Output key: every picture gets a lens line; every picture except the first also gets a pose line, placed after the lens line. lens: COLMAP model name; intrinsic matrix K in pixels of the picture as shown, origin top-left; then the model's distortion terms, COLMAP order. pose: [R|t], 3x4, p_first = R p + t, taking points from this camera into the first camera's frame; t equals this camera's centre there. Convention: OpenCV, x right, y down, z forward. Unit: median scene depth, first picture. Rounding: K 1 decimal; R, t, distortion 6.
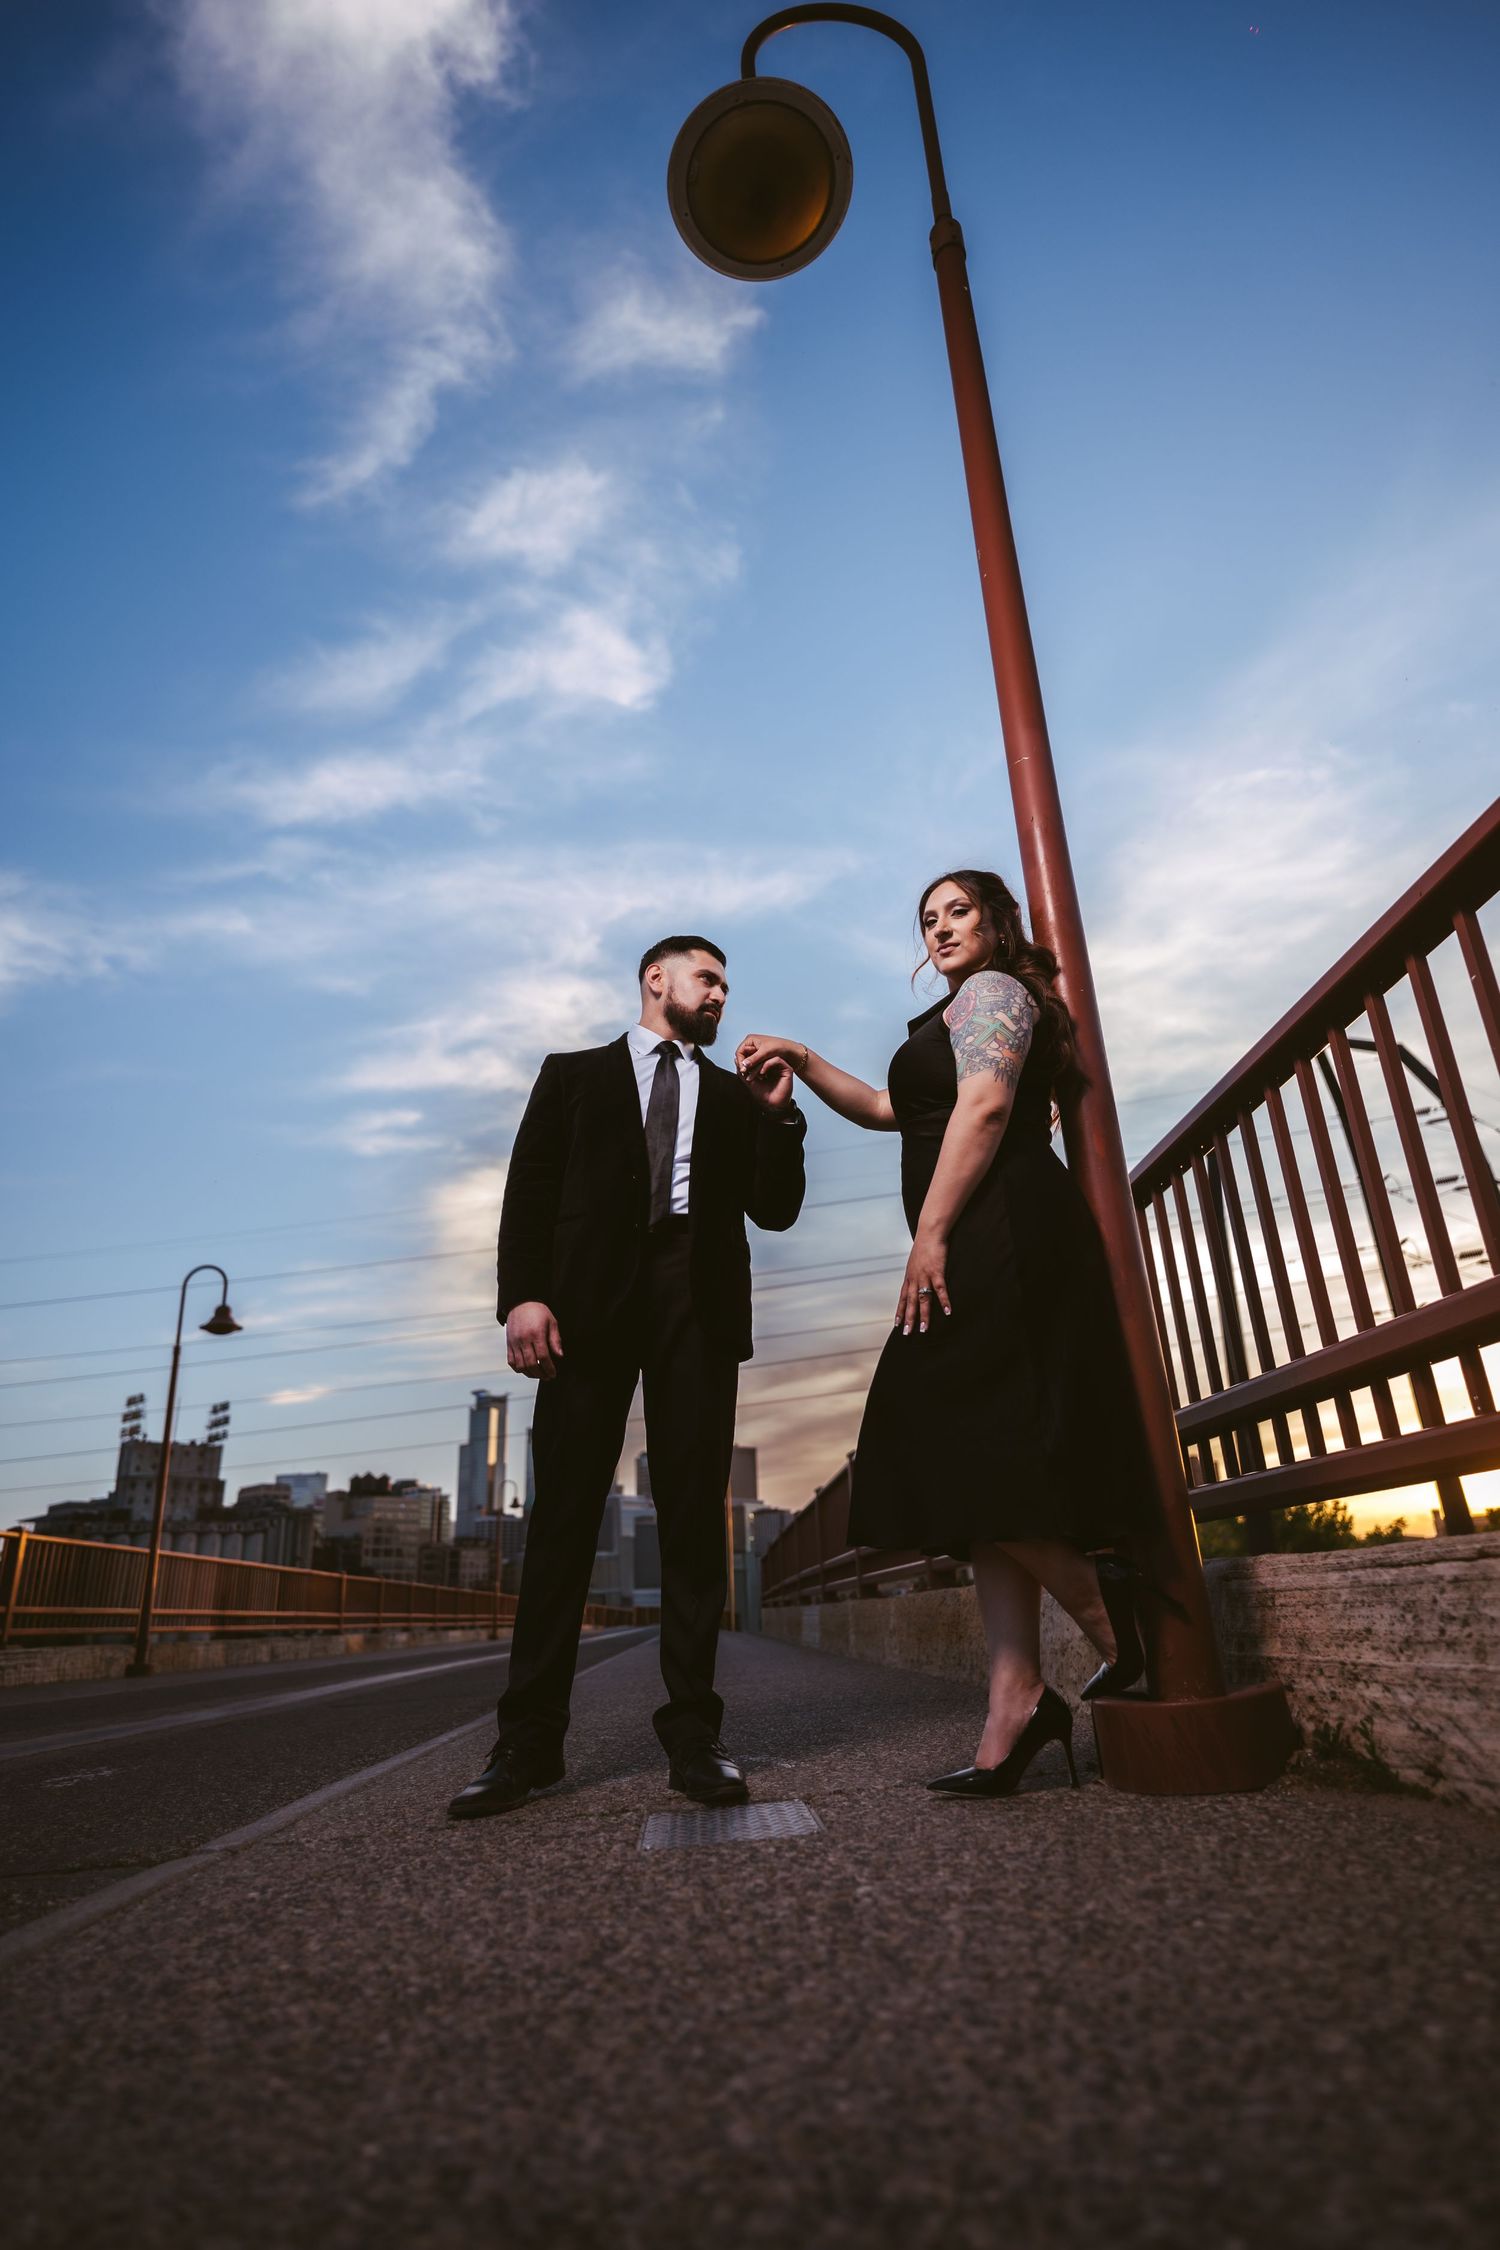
lens RADIAL K [[1241.5, 0, 733.9], [0, 1241.5, 1117.9], [0, 0, 1]] dist [0.031294, -0.013560]
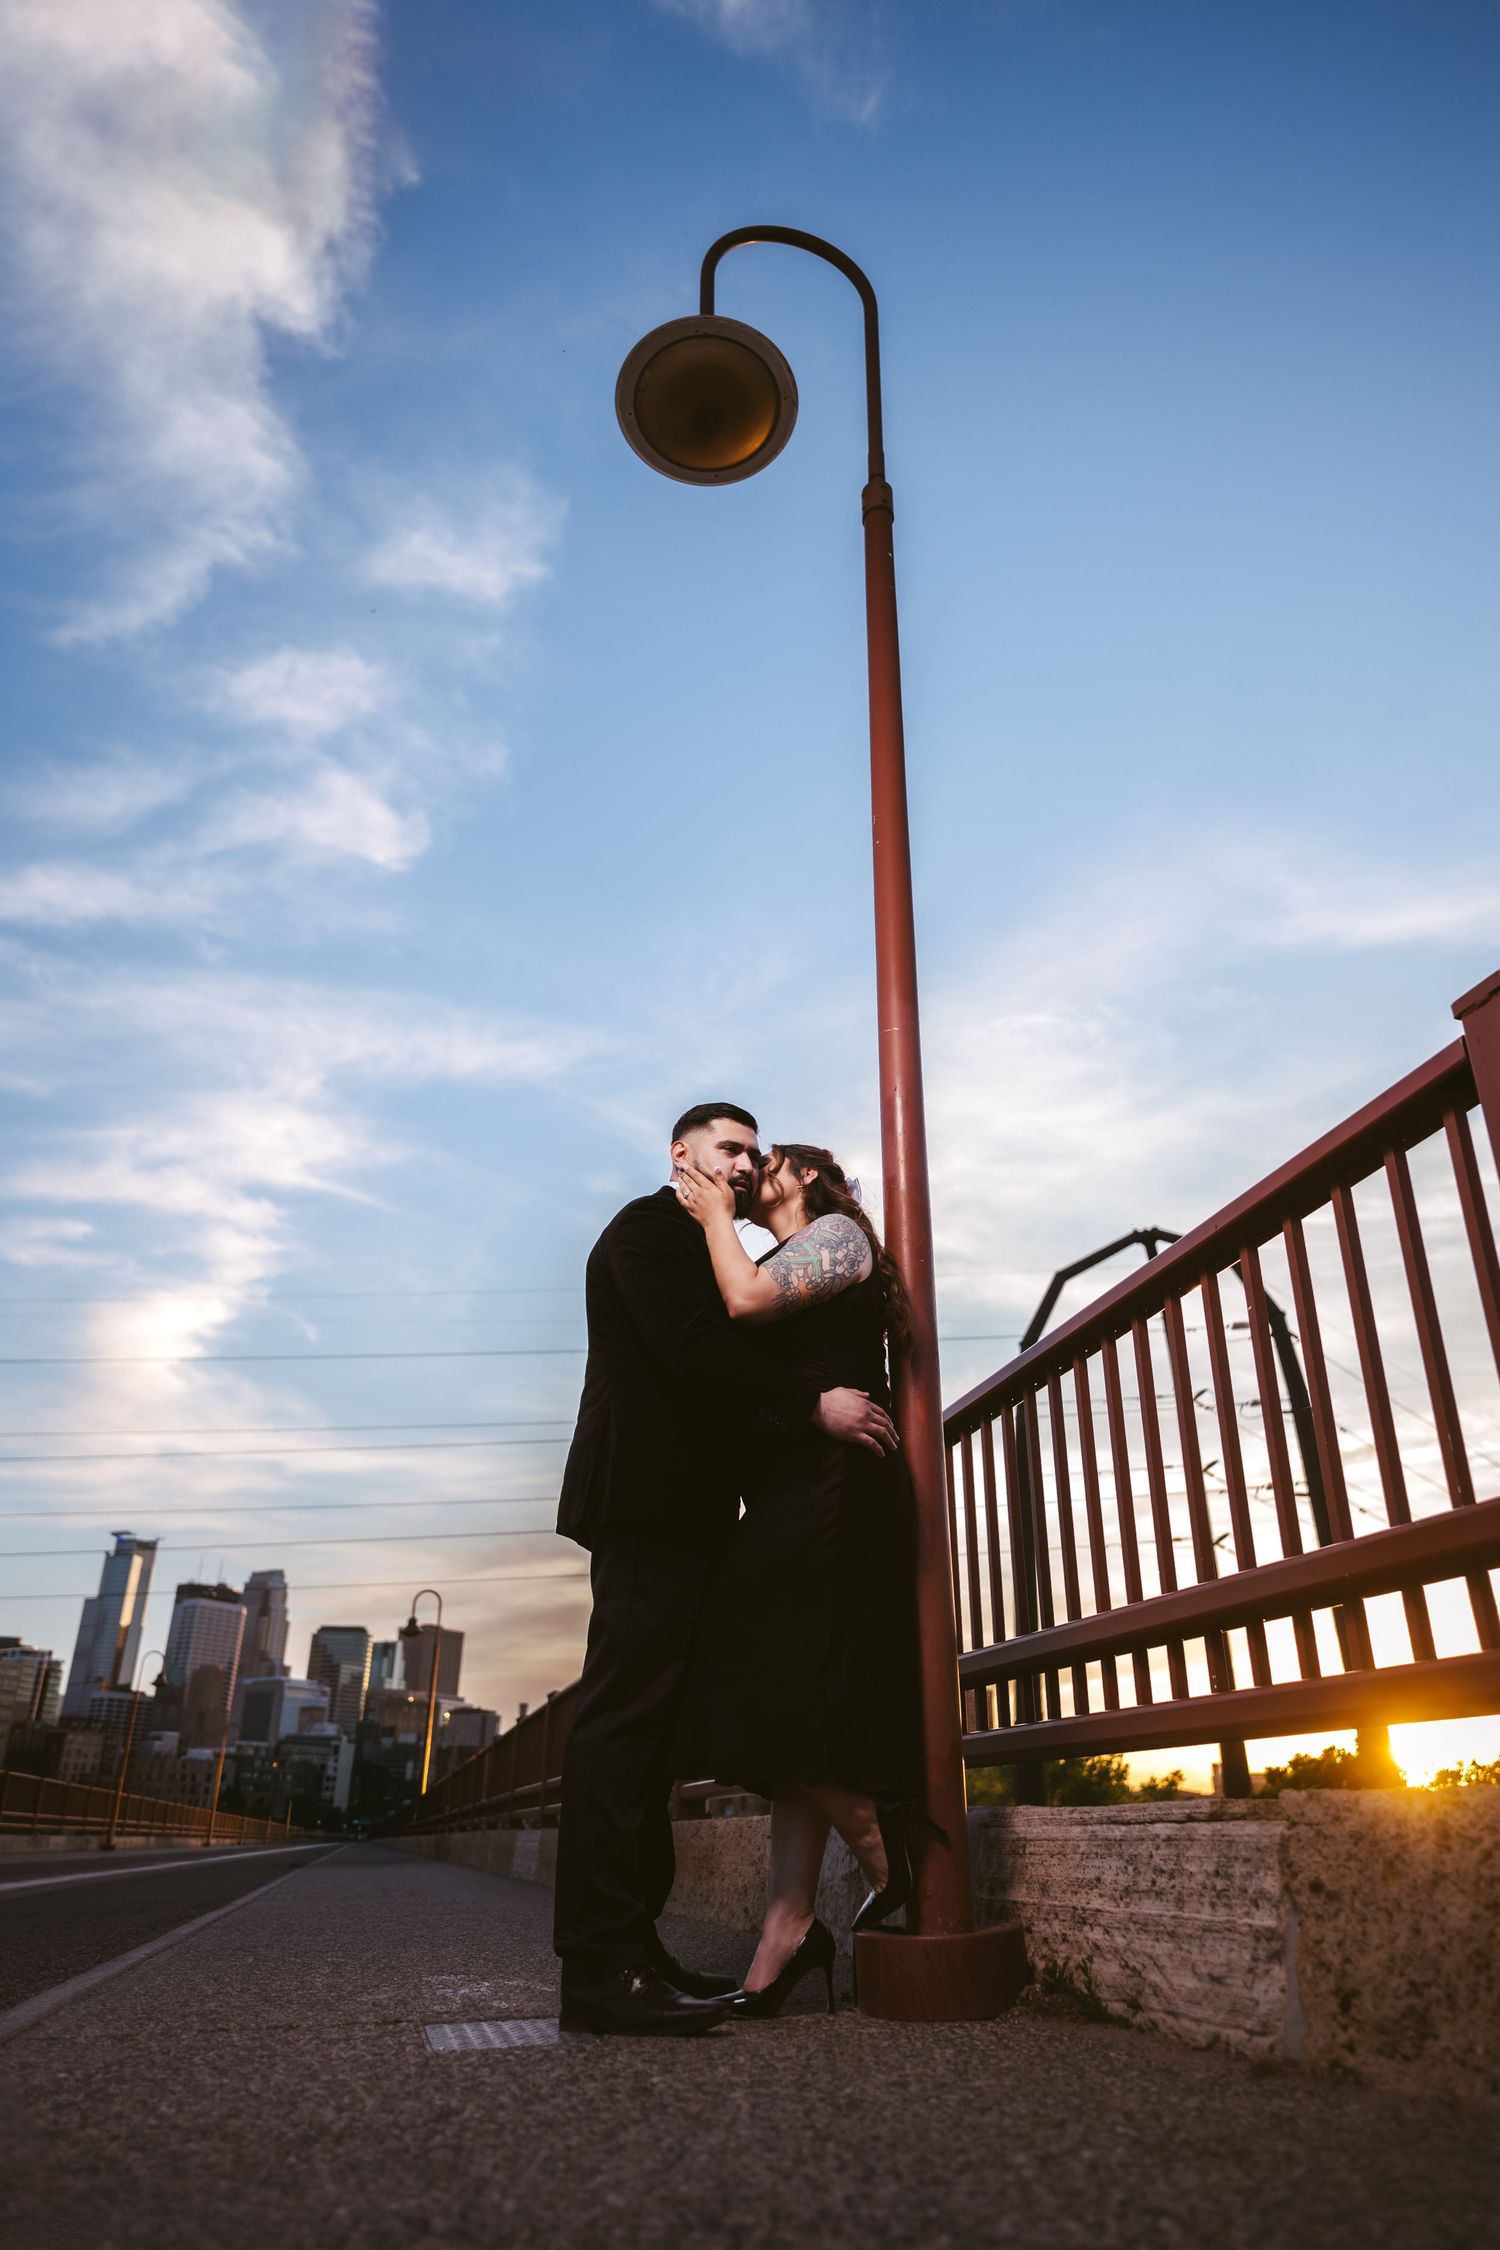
lens RADIAL K [[1464.6, 0, 732.1], [0, 1464.6, 1180.0], [0, 0, 1]] dist [0.033904, -0.013753]
pose [[0.978769, 0.132730, 0.156186, -0.114386], [-0.125529, 0.990556, -0.055148, -0.105213], [-0.162031, 0.034371, 0.986187, -0.290713]]
